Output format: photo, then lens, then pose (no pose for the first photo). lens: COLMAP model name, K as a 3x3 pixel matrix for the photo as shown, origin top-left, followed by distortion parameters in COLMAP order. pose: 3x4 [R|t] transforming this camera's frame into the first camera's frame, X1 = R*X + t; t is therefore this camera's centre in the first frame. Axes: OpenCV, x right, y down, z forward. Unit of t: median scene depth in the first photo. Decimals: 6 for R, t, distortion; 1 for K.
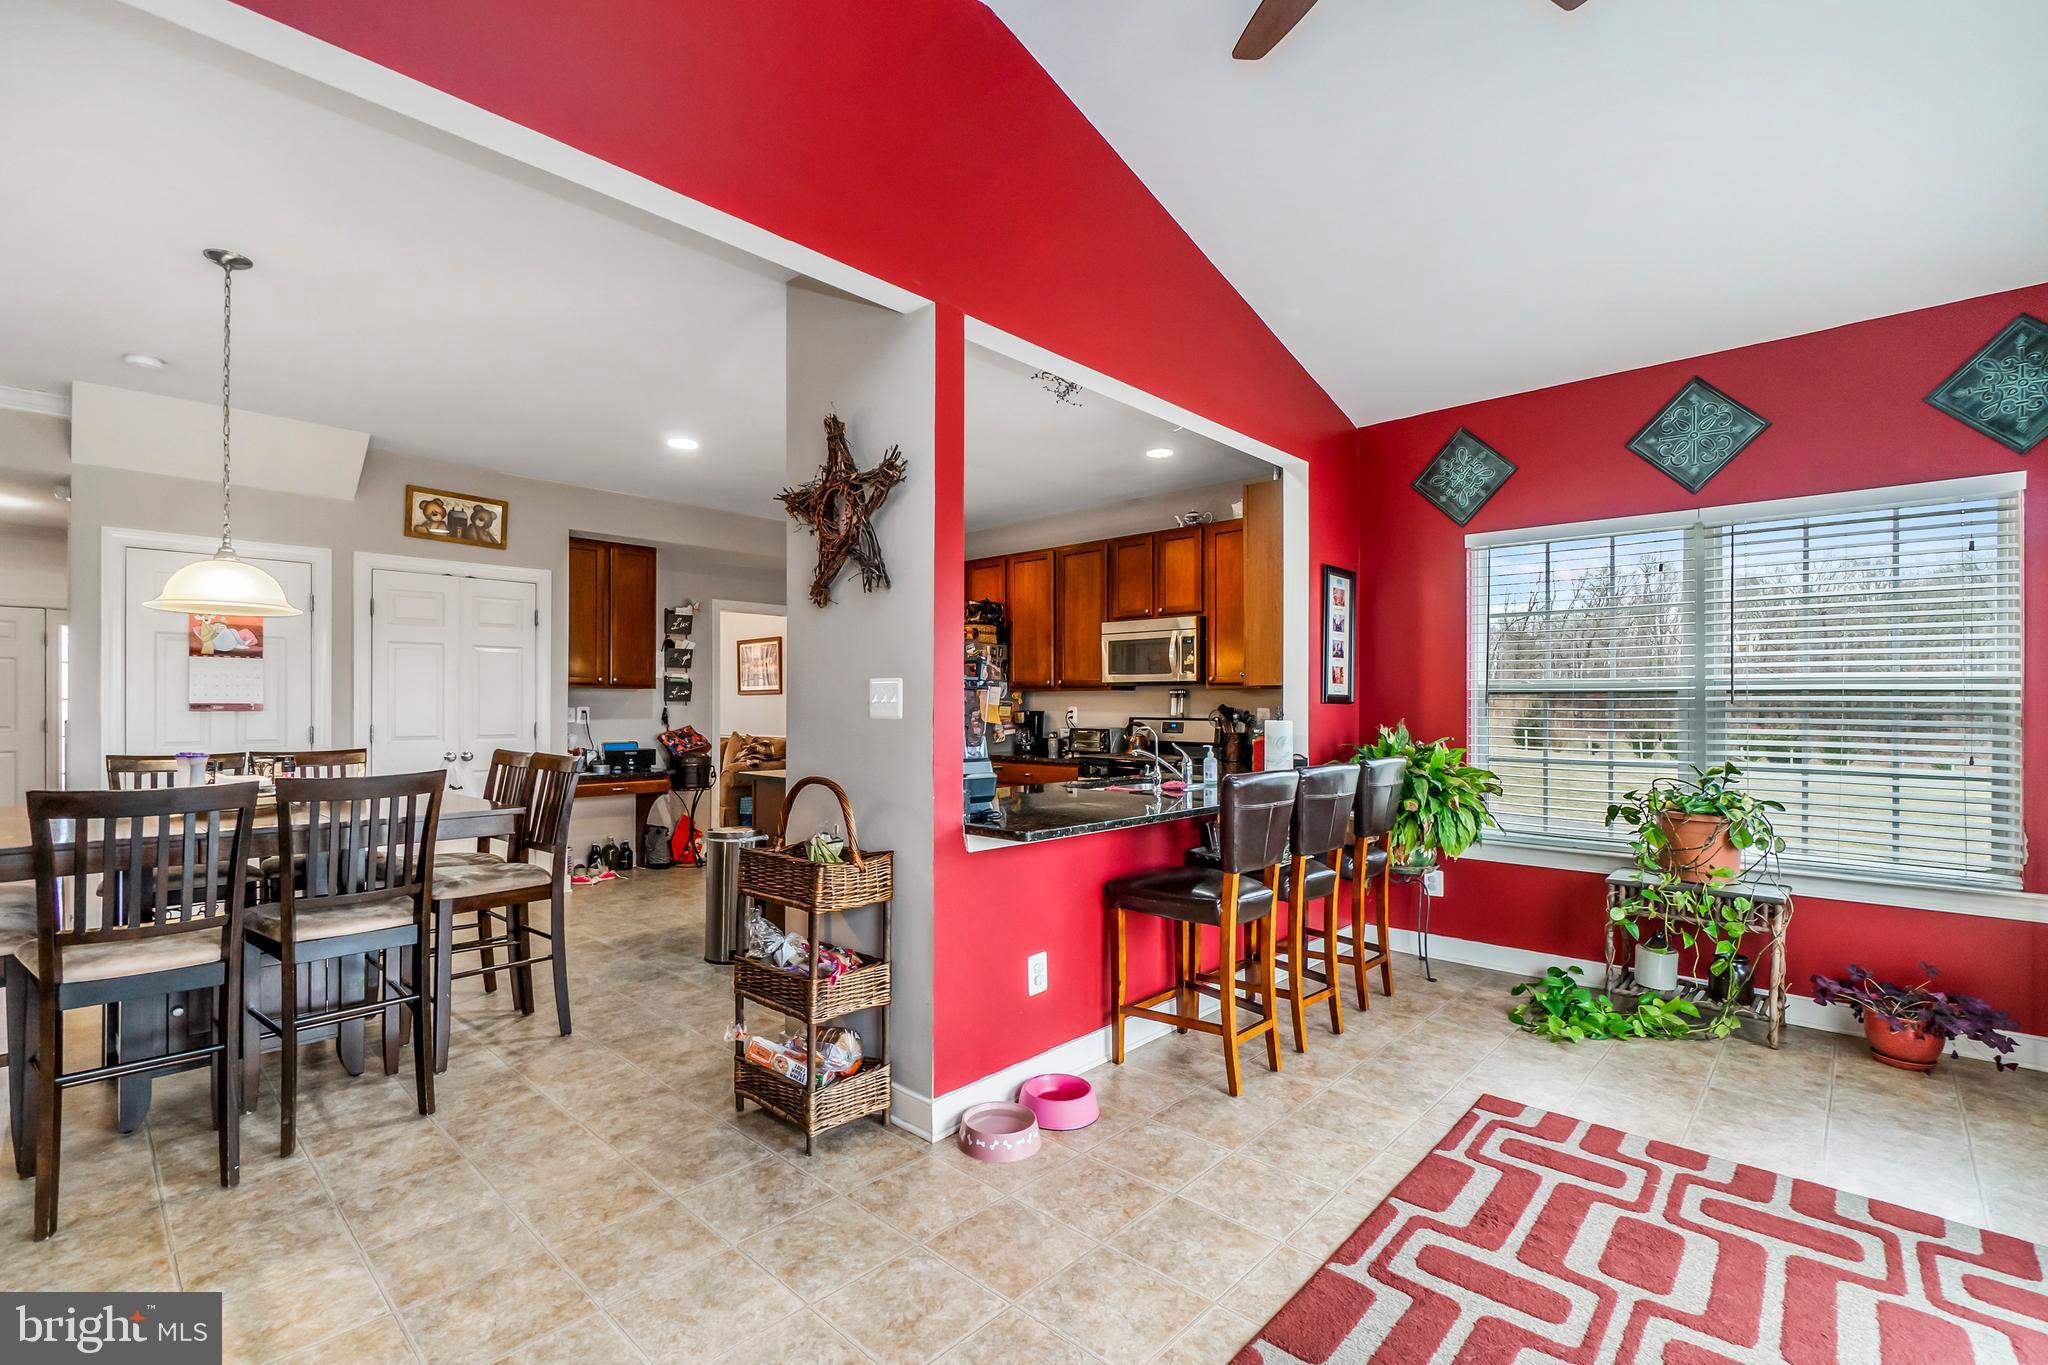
lens RADIAL K [[901.0, 0, 991.4], [0, 901.0, 690.6], [0, 0, 1]] dist [-0.001448, -0.000657]
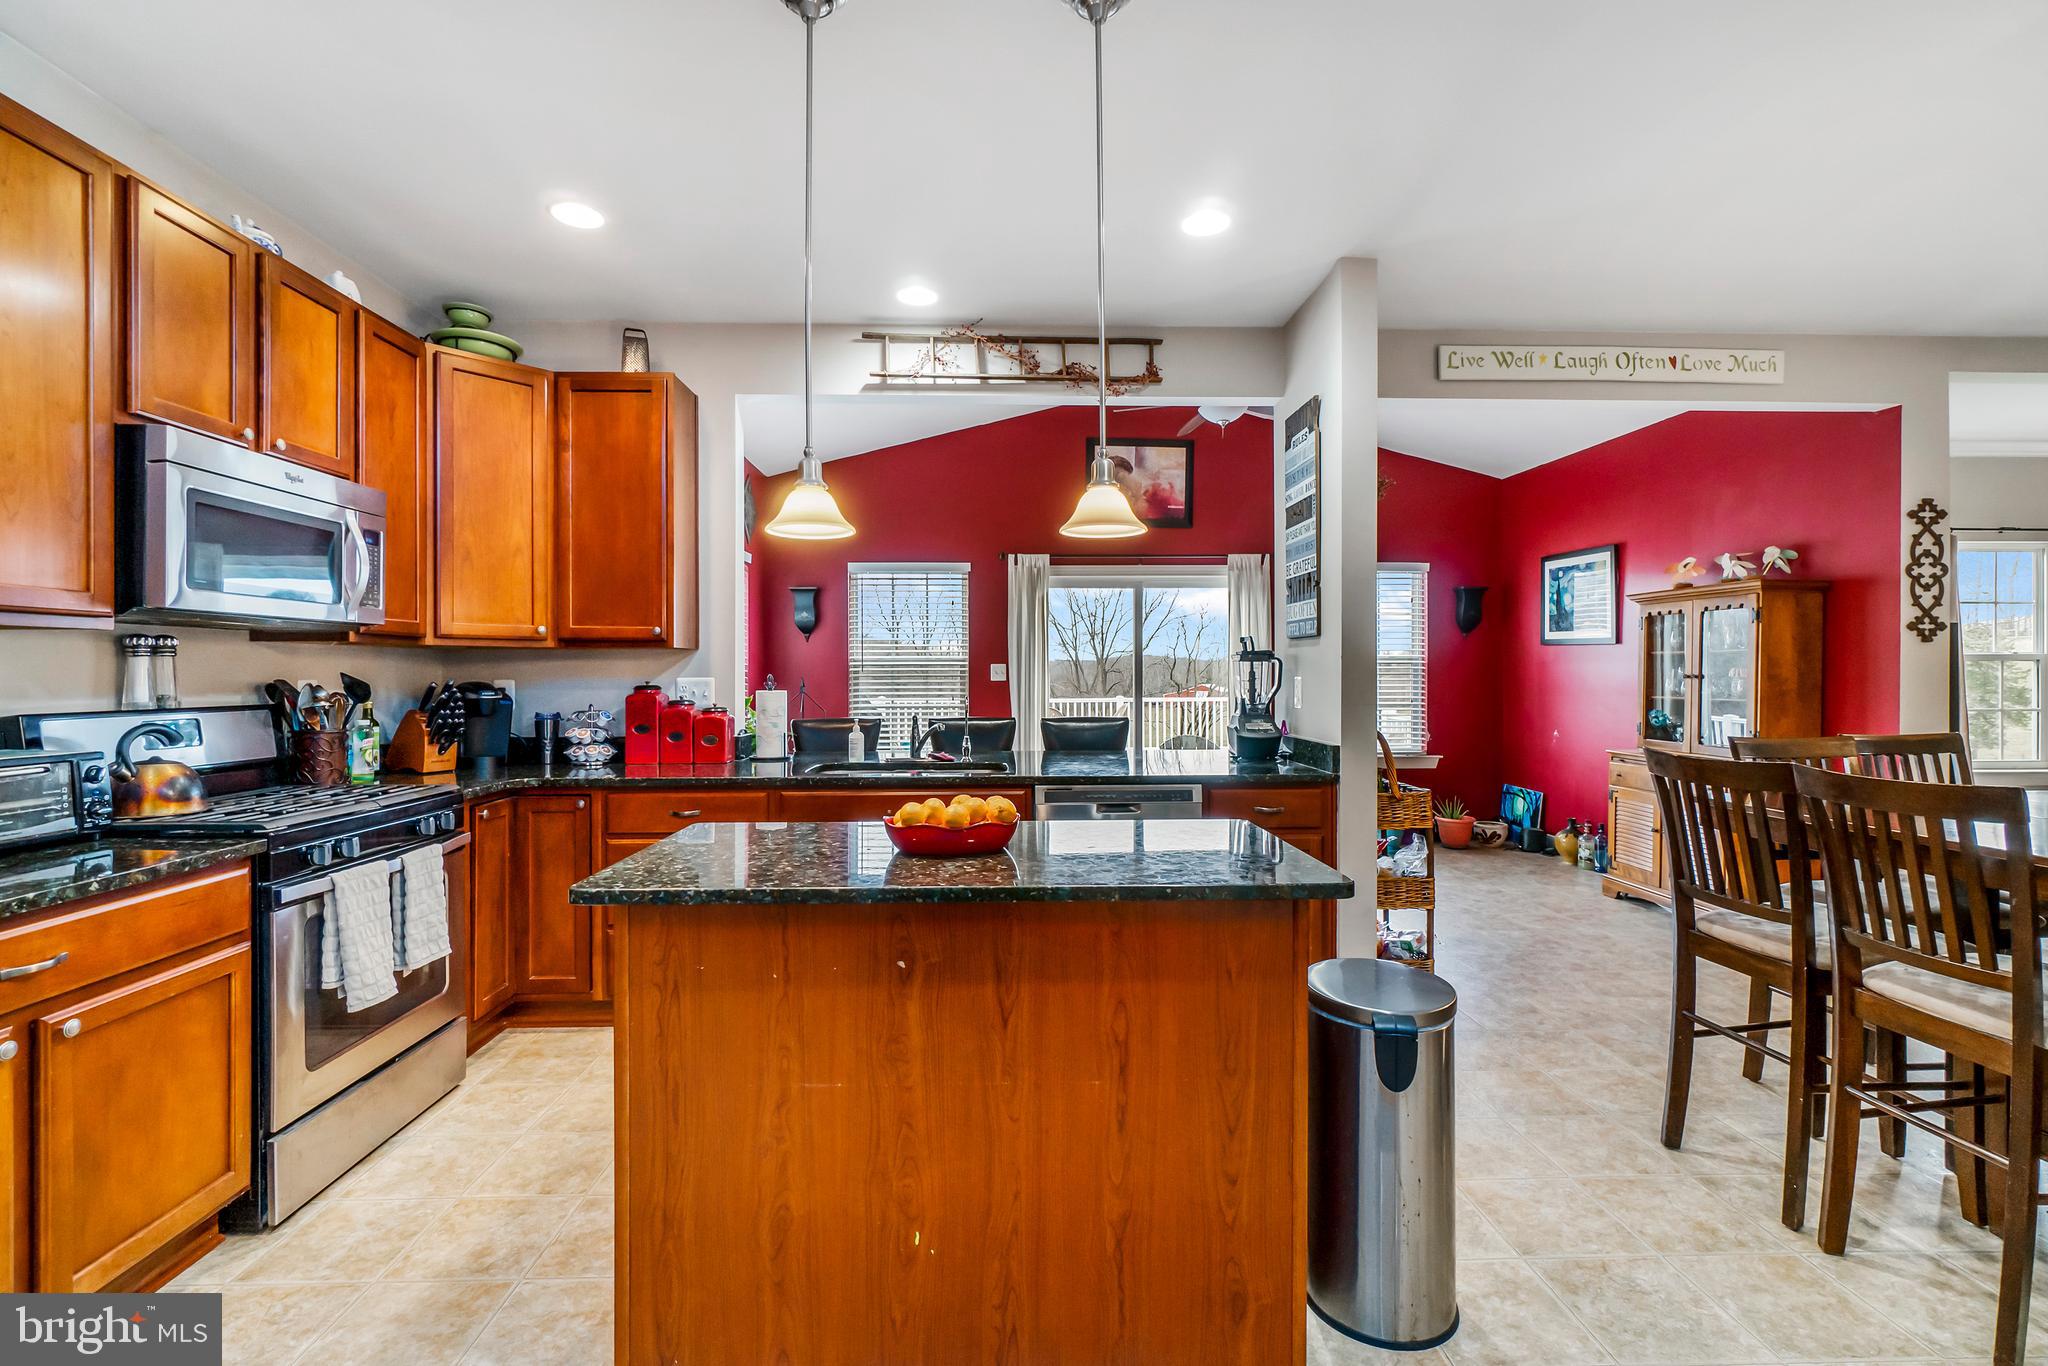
lens RADIAL K [[899.8, 0, 1031.6], [0, 899.8, 673.4], [0, 0, 1]] dist [-0.000712, 0.000184]
pose [[-0.729065, -0.002115, 0.684441, -0.298931], [-0.010269, 0.999916, -0.007849, 0.012895], [-0.684368, -0.012751, -0.729026, 0.930049]]
